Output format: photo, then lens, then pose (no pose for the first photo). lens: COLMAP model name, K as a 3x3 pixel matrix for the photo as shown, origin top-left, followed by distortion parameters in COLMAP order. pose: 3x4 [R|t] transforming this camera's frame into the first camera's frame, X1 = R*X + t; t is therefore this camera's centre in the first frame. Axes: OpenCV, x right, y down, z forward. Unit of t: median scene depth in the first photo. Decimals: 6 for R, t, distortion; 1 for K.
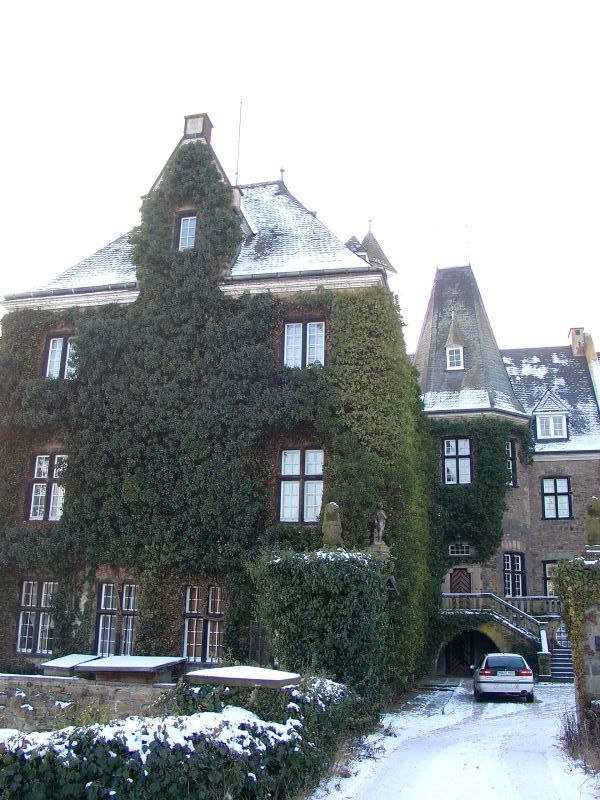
lens RADIAL K [[802.6, 0, 284.2], [0, 802.6, 401.6], [0, 0, 1]] dist [-0.176509, 0.194559]
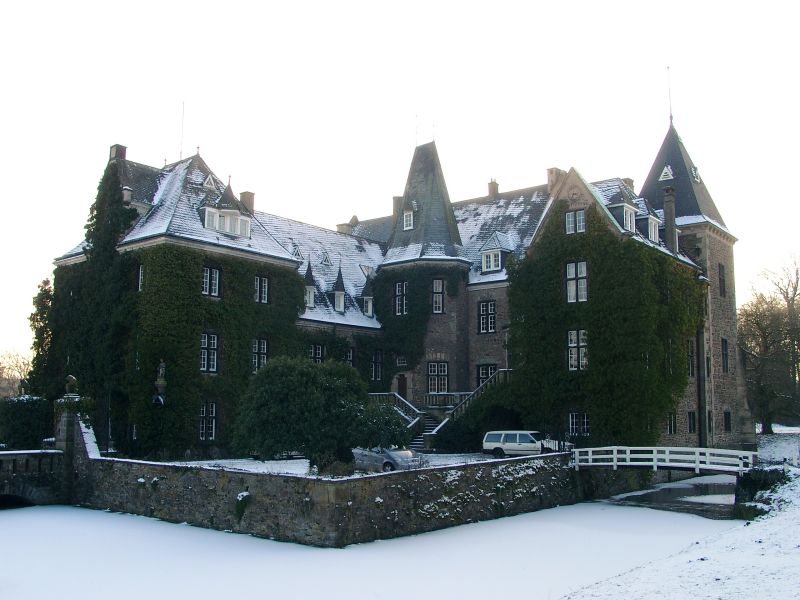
lens RADIAL K [[802.6, 0, 406.3], [0, 802.6, 312.9], [0, 0, 1]] dist [-0.176509, 0.194559]
pose [[0.902901, -0.083190, -0.421722, 0.846993], [0.149562, 0.980591, 0.126777, -0.081190], [0.402990, -0.177541, 0.897819, -0.280702]]
